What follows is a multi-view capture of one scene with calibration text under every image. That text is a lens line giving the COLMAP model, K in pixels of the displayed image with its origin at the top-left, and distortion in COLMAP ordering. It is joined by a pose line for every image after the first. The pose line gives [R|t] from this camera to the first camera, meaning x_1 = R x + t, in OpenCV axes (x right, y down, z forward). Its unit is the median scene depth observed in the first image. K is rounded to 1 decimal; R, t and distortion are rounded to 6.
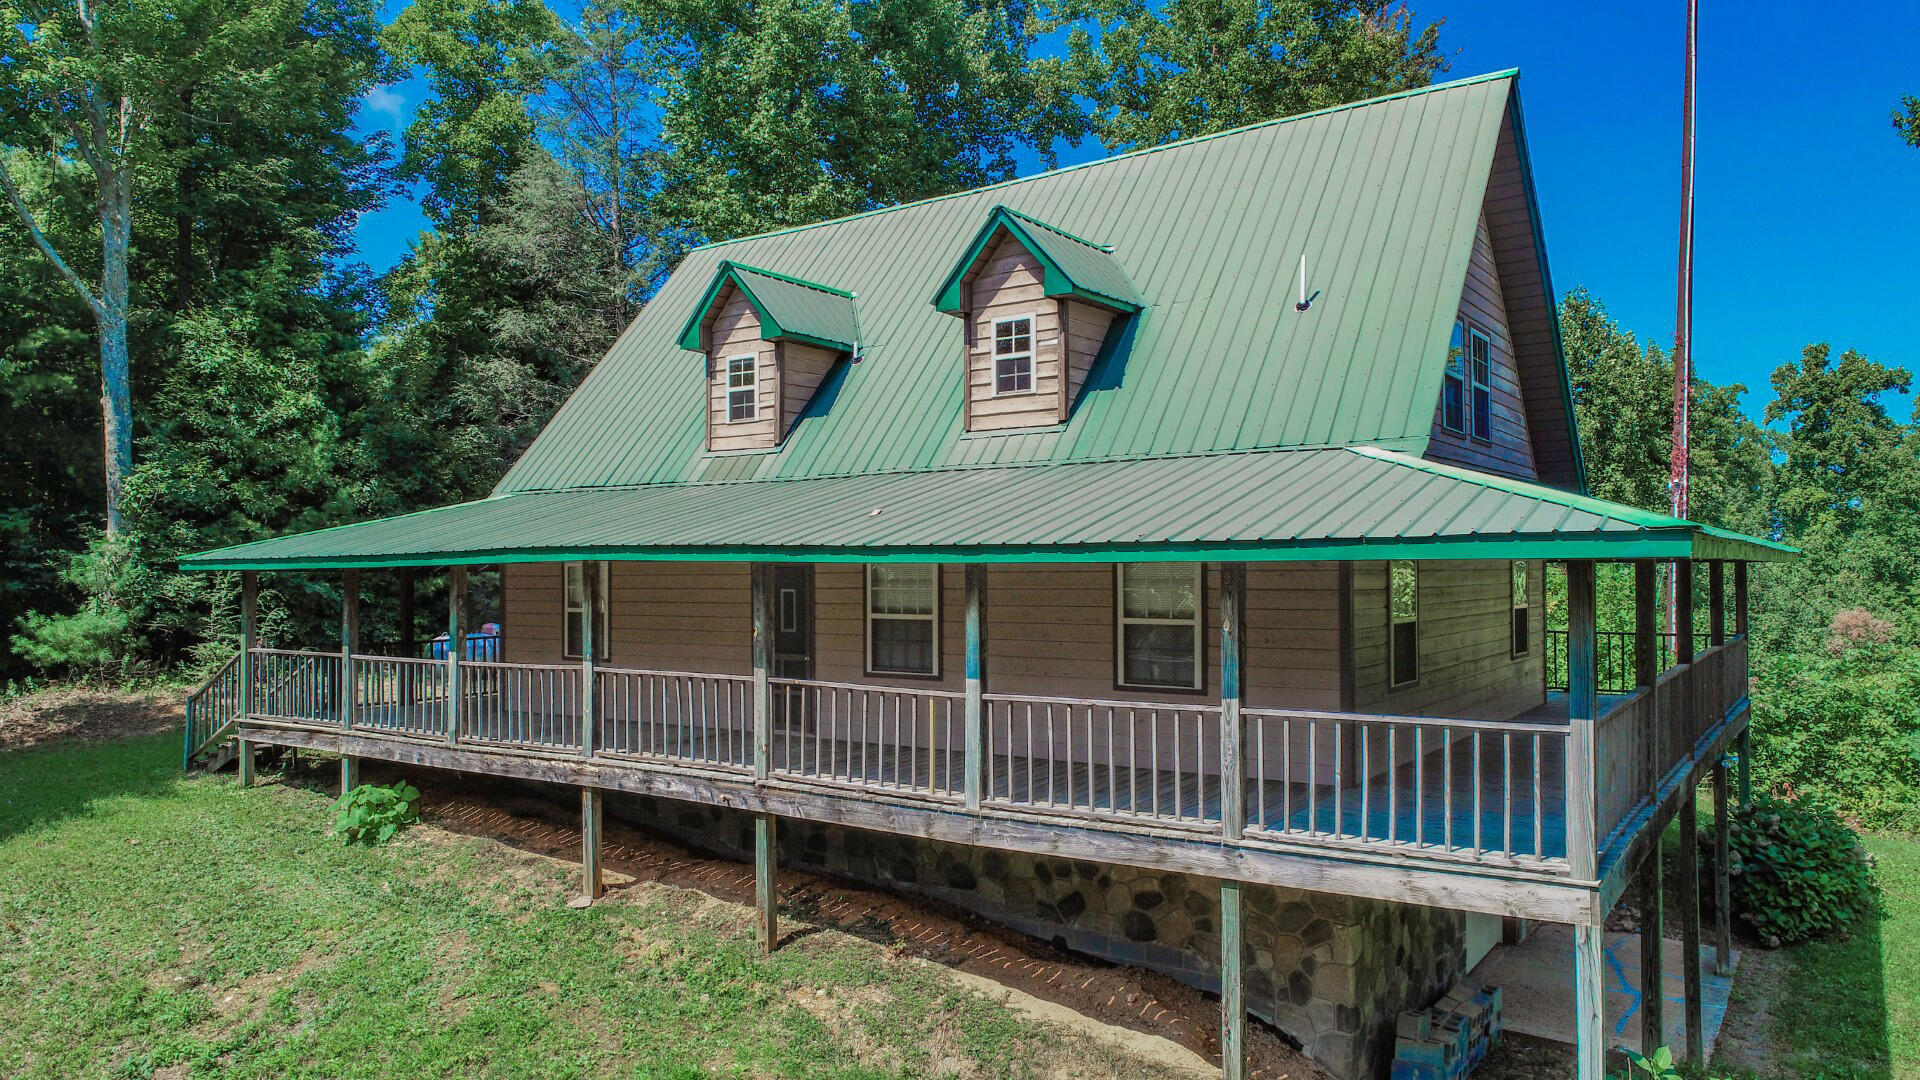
lens RADIAL K [[1285.9, 0, 961.1], [0, 1285.9, 546.4], [0, 0, 1]] dist [-0.003171, 0.003345]
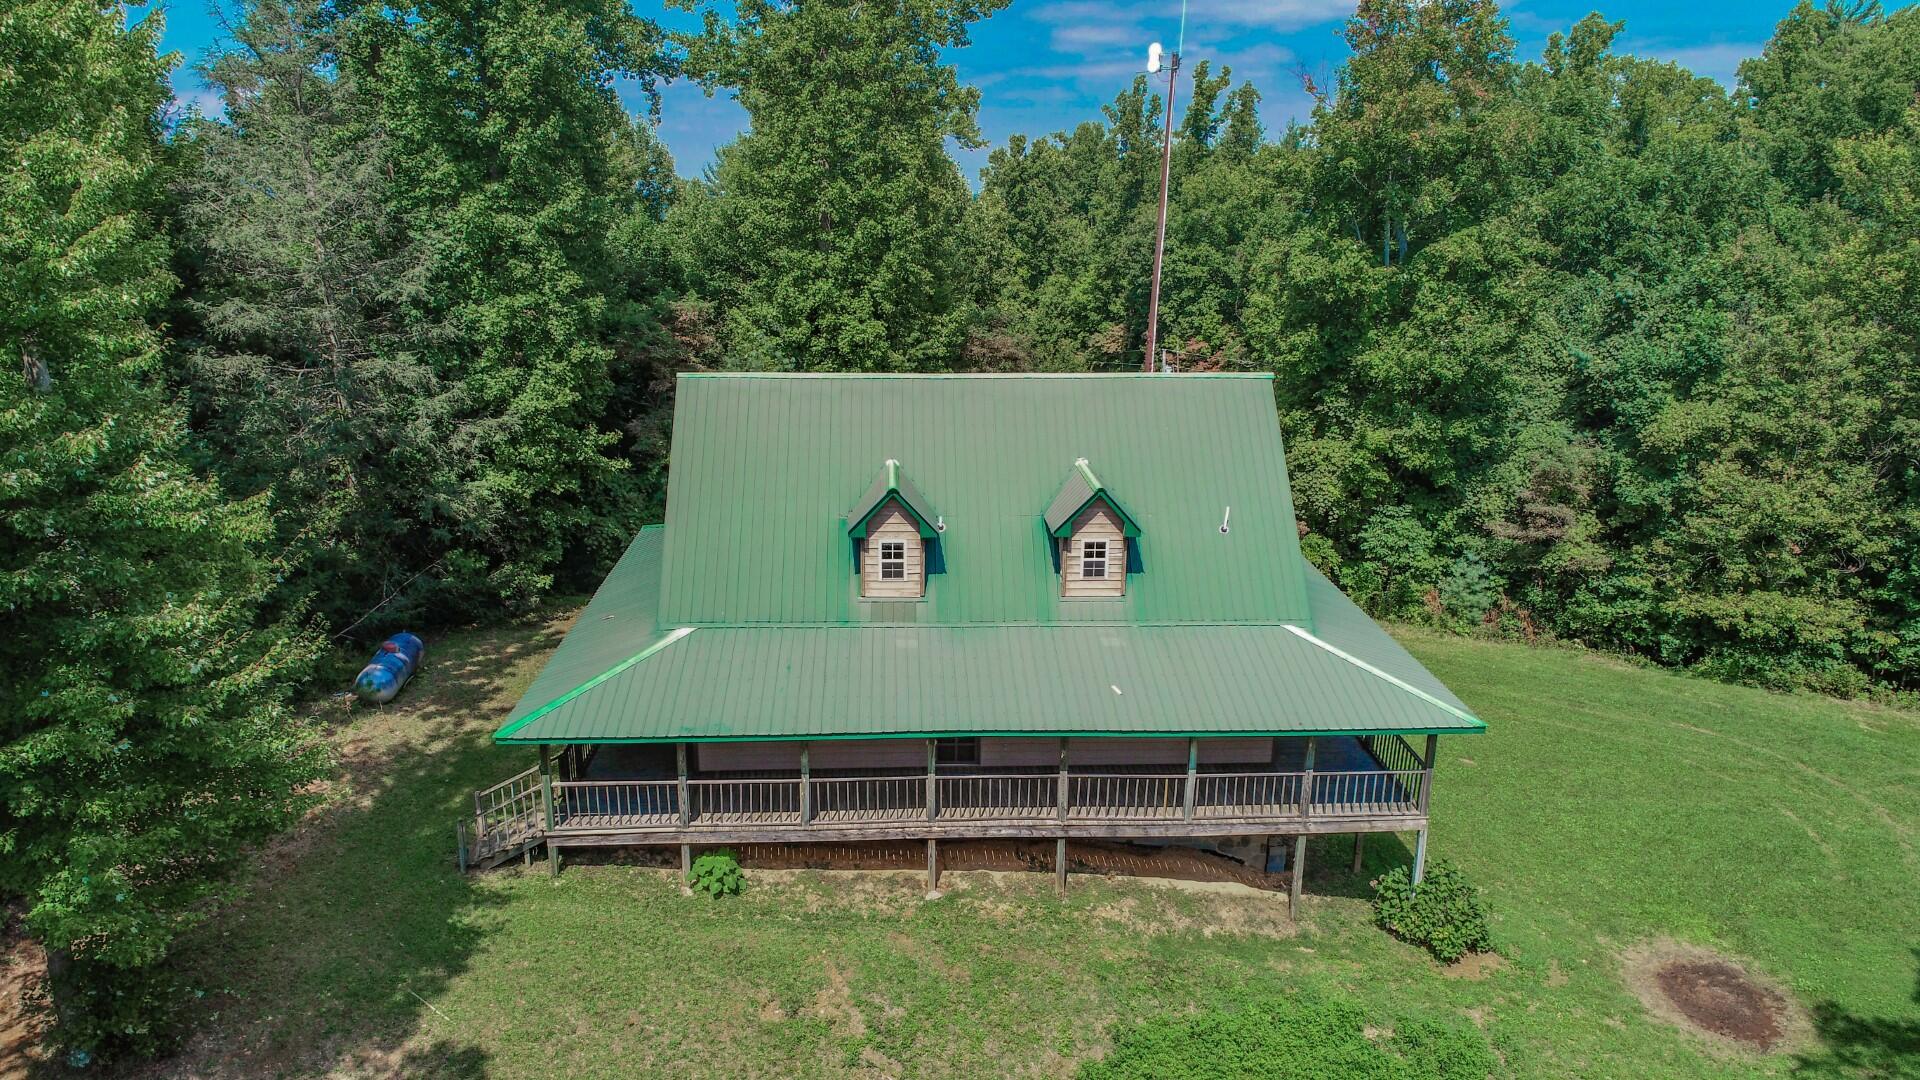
lens RADIAL K [[1285.9, 0, 956.9], [0, 1285.9, 543.3], [0, 0, 1]] dist [-0.003171, 0.003345]
pose [[0.790745, -0.154914, 0.592220, -1.211375], [-0.025509, 0.958269, 0.284726, -0.693277], [-0.611614, -0.240253, 0.753795, -0.275704]]
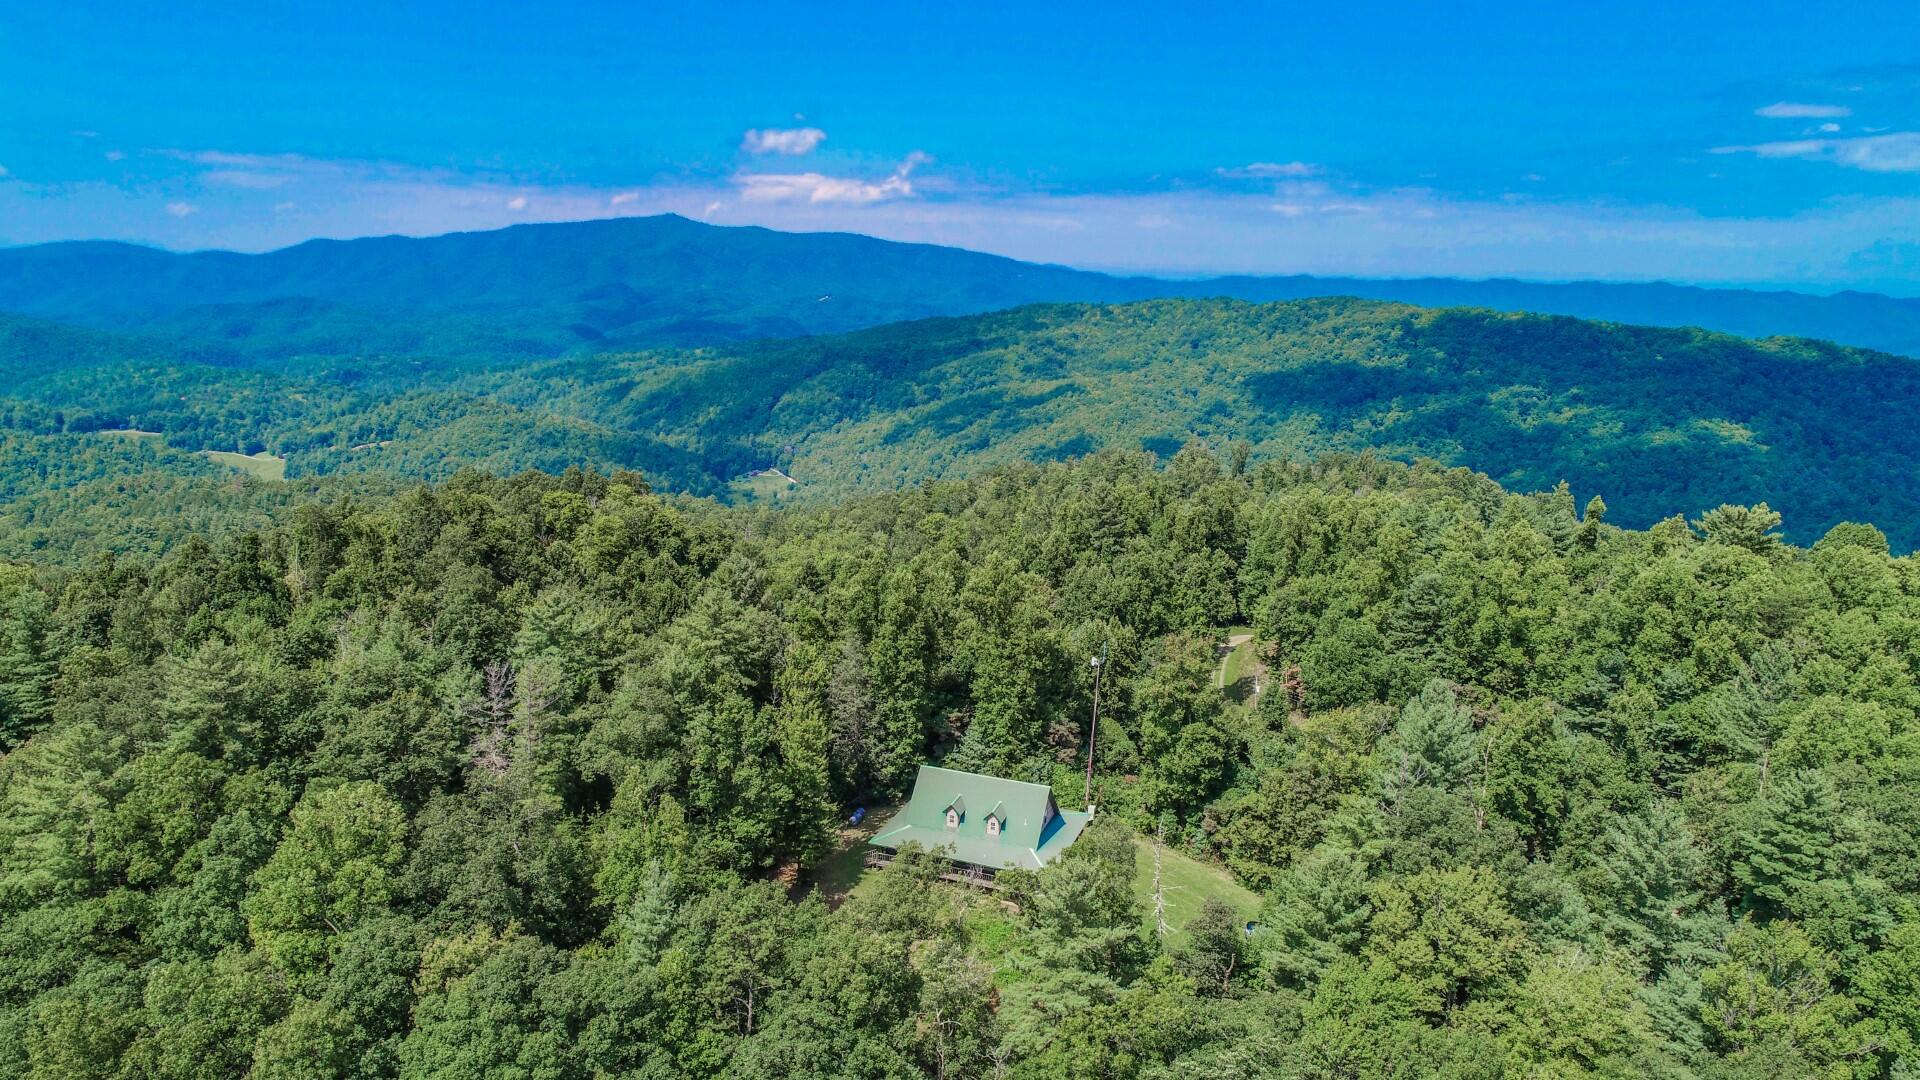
lens RADIAL K [[1285.9, 0, 960.3], [0, 1285.9, 540.8], [0, 0, 1]] dist [-0.003171, 0.003345]
pose [[0.968564, -0.030343, 0.246908, -2.226638], [-0.031066, 0.970010, 0.241072, -4.053205], [-0.246818, -0.241164, 0.938574, -6.535868]]
